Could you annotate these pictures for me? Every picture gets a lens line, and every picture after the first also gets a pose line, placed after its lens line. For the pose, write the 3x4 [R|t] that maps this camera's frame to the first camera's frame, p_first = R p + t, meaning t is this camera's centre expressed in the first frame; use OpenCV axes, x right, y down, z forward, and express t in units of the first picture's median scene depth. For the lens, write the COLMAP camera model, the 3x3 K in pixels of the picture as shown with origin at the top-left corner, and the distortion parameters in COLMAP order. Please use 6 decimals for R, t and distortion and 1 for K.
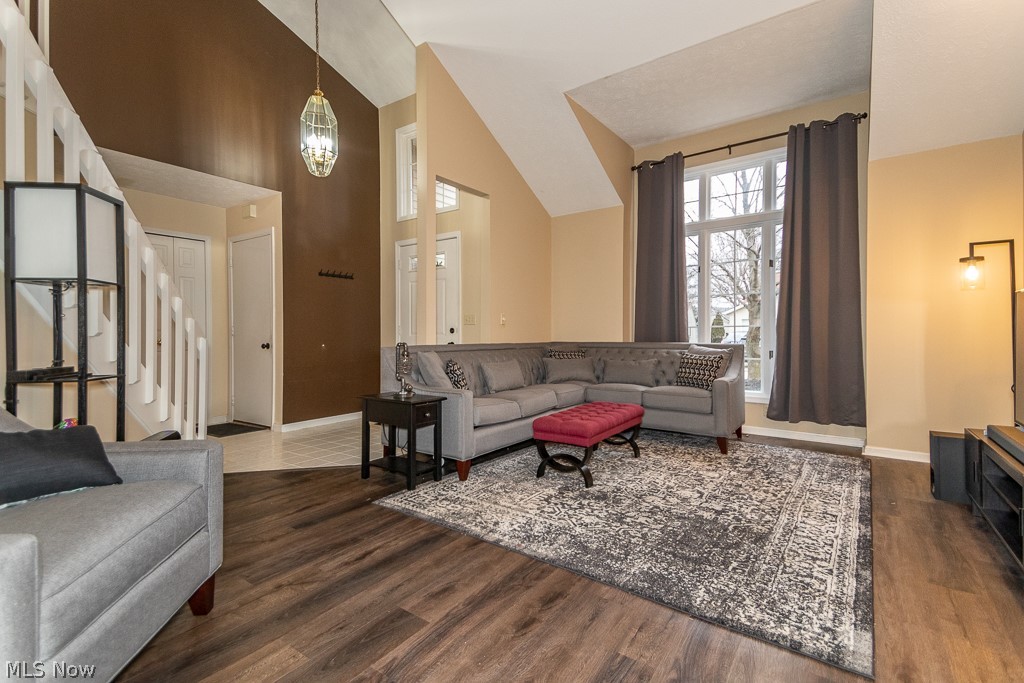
lens RADIAL K [[474.8, 0, 512.0], [0, 474.8, 341.5], [0, 0, 1]] dist [0.018066, -0.000661]
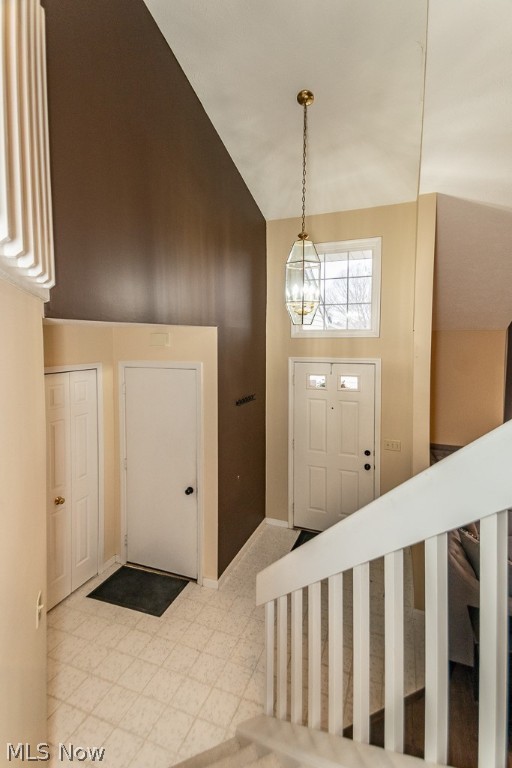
lens RADIAL K [[360.1, 0, 261.8], [0, 360.1, 362.5], [0, 0, 1]] dist [-0.000258, 0.000129]
pose [[0.967702, -0.009676, 0.251910, -0.925266], [0.001883, 0.999513, 0.031158, -0.420206], [-0.252089, -0.029678, 0.967249, 0.542182]]
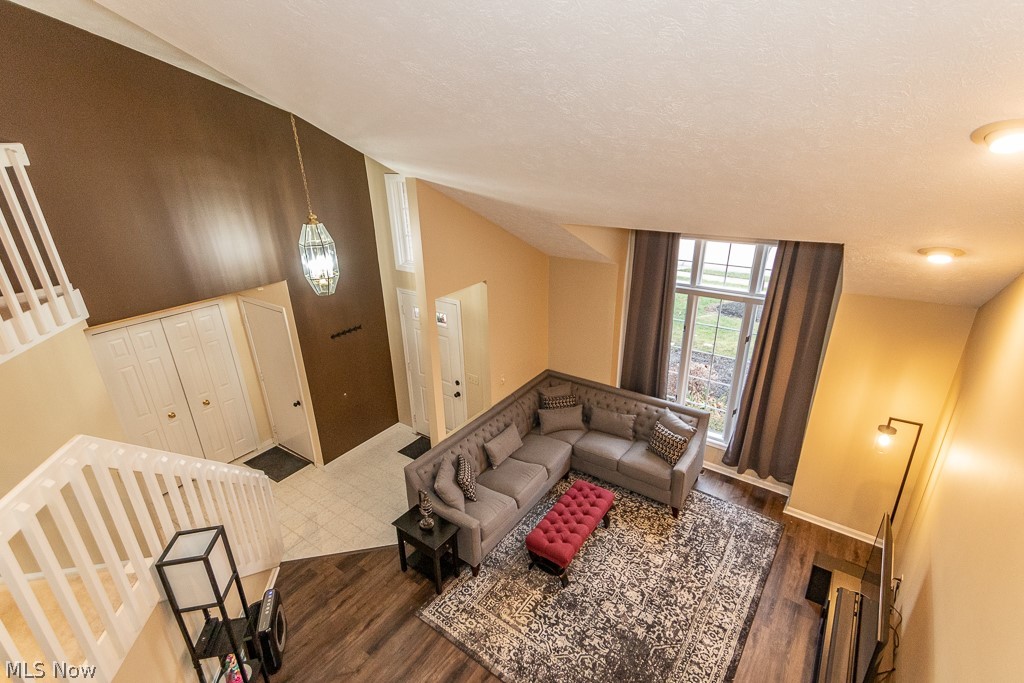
lens RADIAL K [[480.1, 0, 515.7], [0, 480.1, 369.3], [0, 0, 1]] dist [-0.000258, 0.000129]
pose [[0.999885, -0.013601, -0.006709, 0.034202], [0.015143, 0.919909, 0.391839, -0.855016], [0.000842, -0.391896, 0.920009, -0.053154]]
